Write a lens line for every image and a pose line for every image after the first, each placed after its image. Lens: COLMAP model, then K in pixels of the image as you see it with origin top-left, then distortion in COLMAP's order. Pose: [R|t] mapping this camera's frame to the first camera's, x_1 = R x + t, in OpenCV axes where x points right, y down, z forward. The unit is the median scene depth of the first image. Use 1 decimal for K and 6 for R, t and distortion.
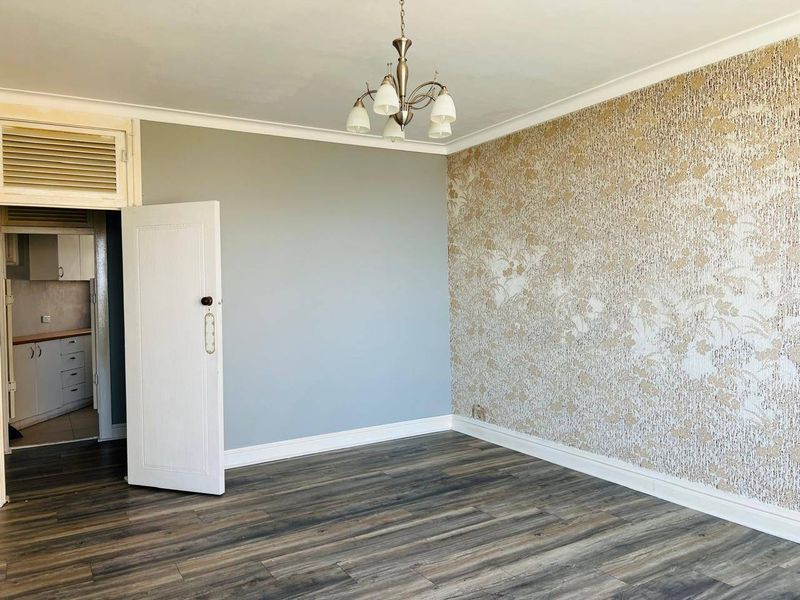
lens RADIAL K [[602.1, 0, 400.0], [0, 602.1, 300.0], [0, 0, 1]] dist [0.057794, -0.057610]
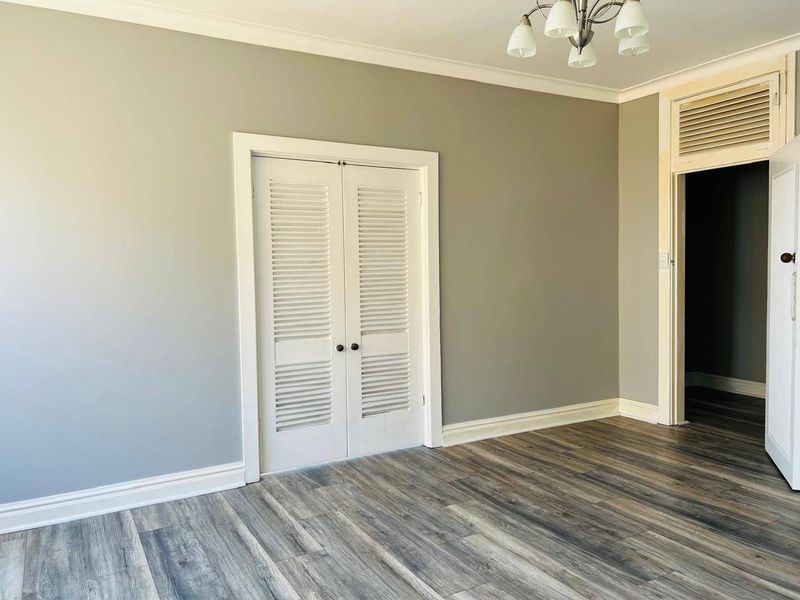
lens RADIAL K [[602.1, 0, 400.0], [0, 602.1, 300.0], [0, 0, 1]] dist [0.057794, -0.057610]
pose [[-0.017278, 0.077226, -0.996864, 0.625436], [-0.004771, 0.996995, 0.077319, -0.001678], [0.999839, 0.006092, -0.016858, 0.555276]]
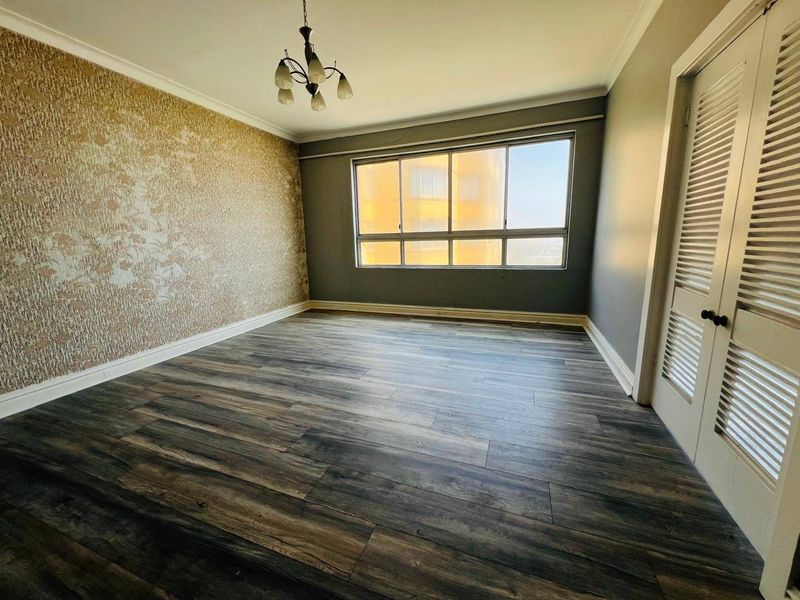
lens RADIAL K [[319.9, 0, 396.8], [0, 319.9, 298.5], [0, 0, 1]] dist [-0.001451, -0.000207]
pose [[-0.610802, -0.109792, 0.784135, -0.579995], [0.056515, 0.981768, 0.181487, 0.055755], [-0.789764, 0.155168, -0.593461, 1.002515]]
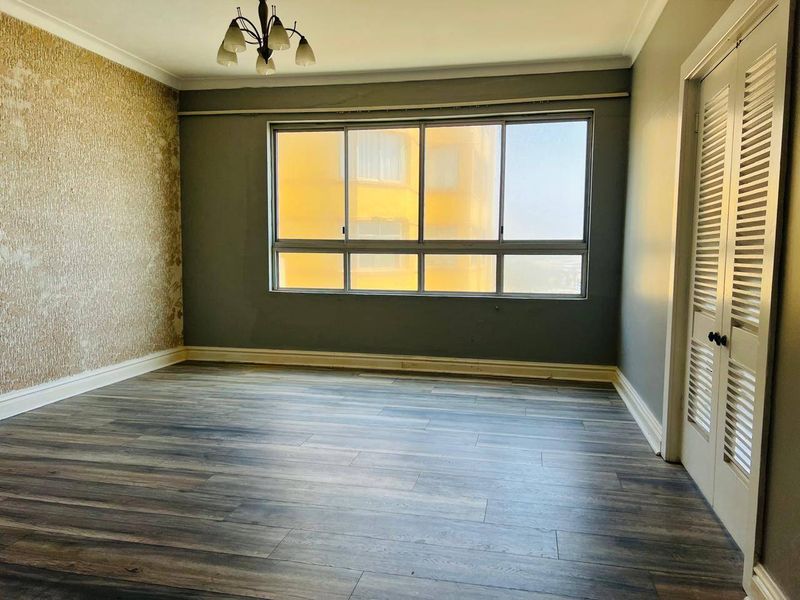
lens RADIAL K [[602.1, 0, 400.0], [0, 602.1, 300.0], [0, 0, 1]] dist [0.057794, -0.057610]
pose [[-0.727456, -0.041567, 0.684894, -0.735786], [0.020777, 0.996371, 0.082540, 0.062194], [-0.685839, 0.074274, -0.723953, 1.239832]]
